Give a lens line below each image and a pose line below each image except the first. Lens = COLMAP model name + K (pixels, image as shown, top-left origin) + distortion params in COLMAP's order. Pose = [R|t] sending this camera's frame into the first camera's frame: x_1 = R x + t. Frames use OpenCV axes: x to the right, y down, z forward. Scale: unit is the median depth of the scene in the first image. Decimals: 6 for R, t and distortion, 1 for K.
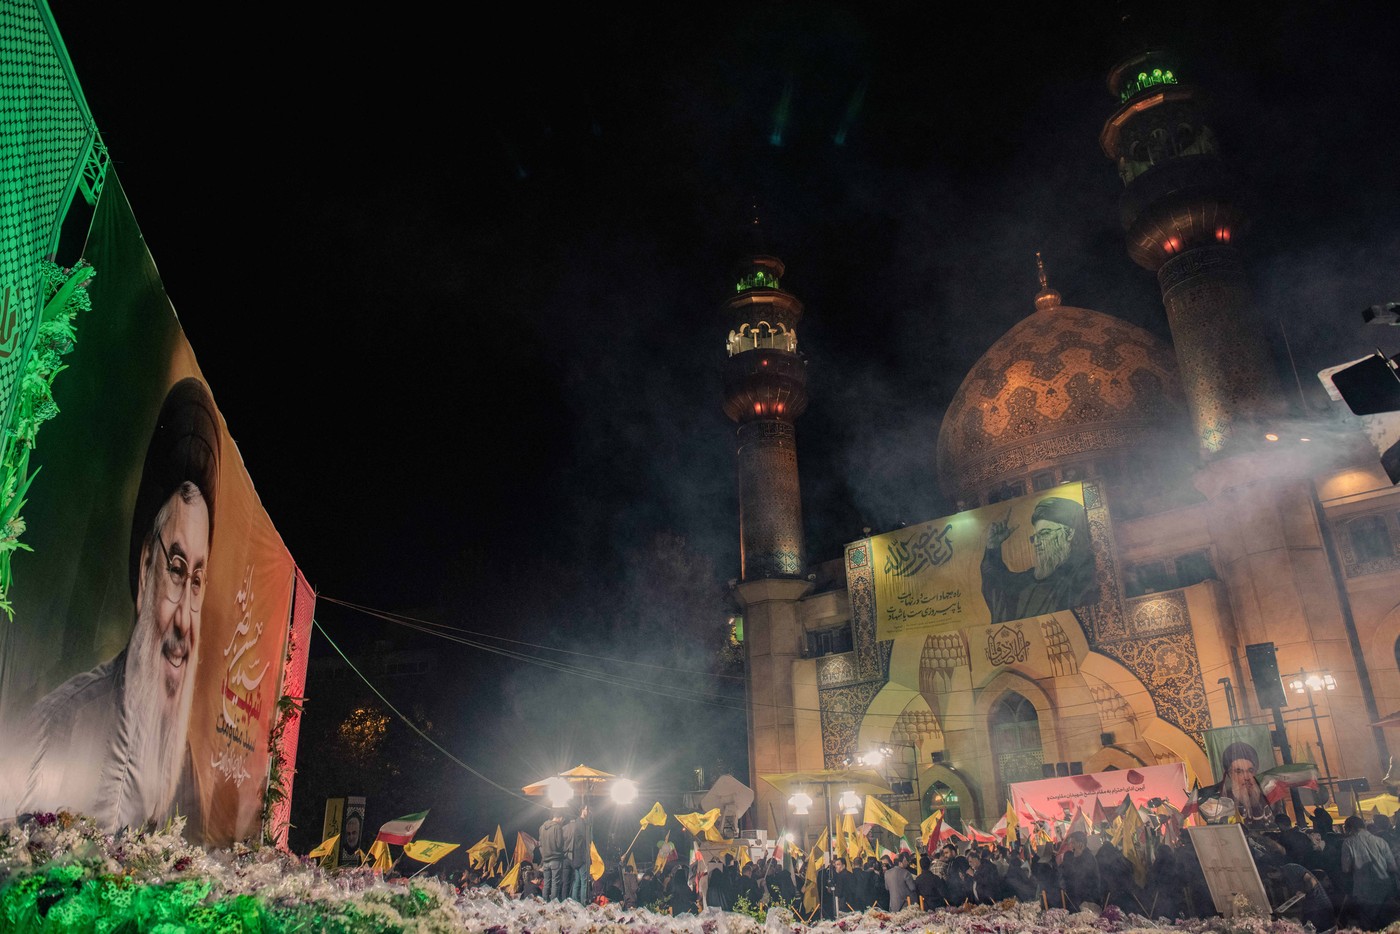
lens RADIAL K [[958.1, 0, 662.7], [0, 958.1, 467.4], [0, 0, 1]] dist [-0.031146, -0.004711]
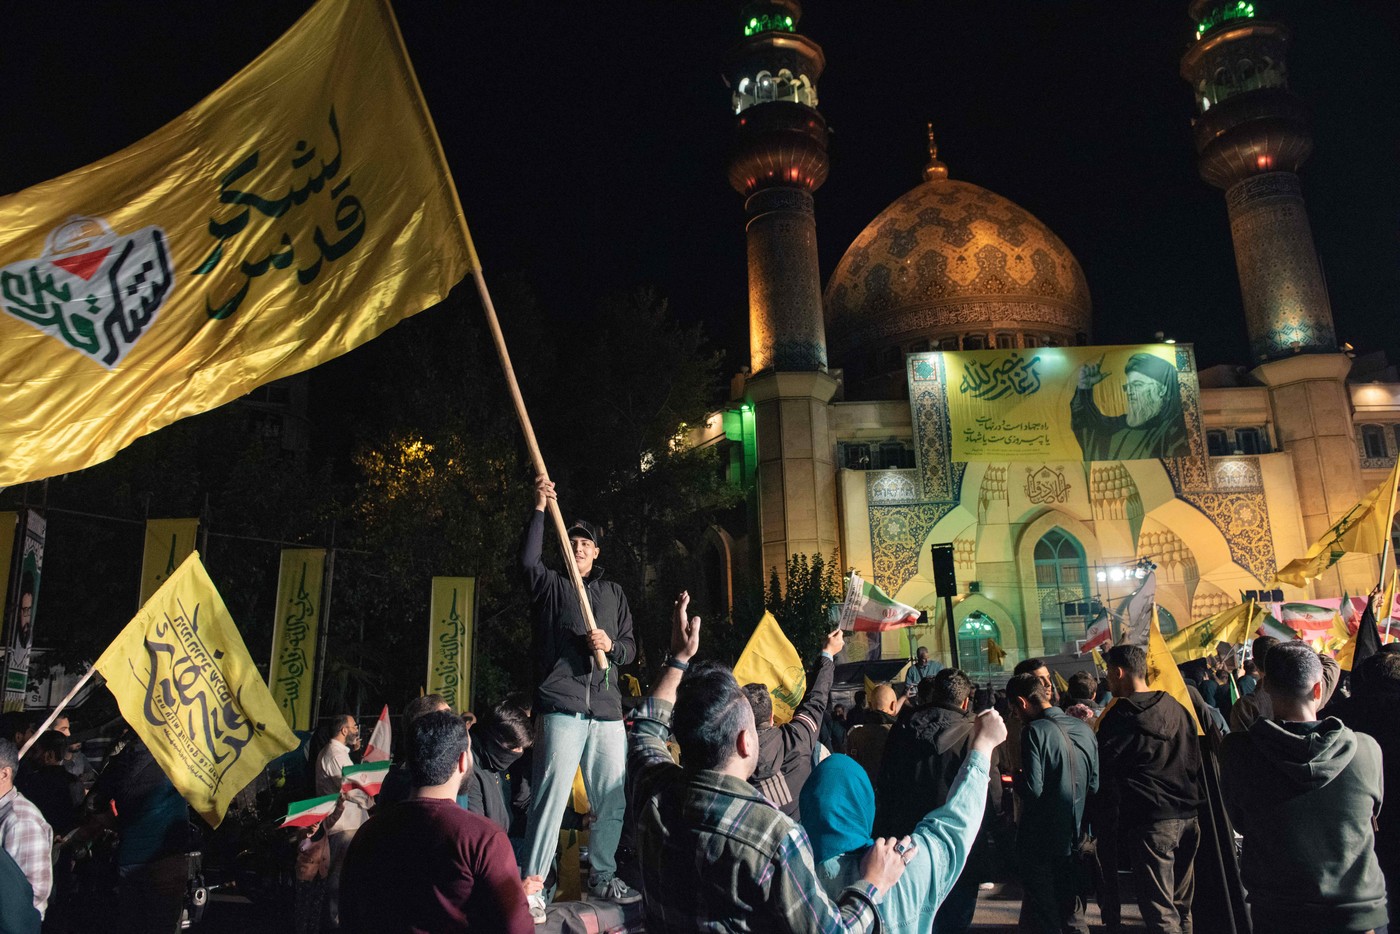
lens RADIAL K [[958.1, 0, 662.7], [0, 958.1, 467.4], [0, 0, 1]] dist [-0.031146, -0.004711]
pose [[0.732170, 0.155628, 0.663104, -0.599639], [-0.241365, 0.969653, 0.038930, 0.221139], [-0.636923, -0.188554, 0.747514, 0.490161]]
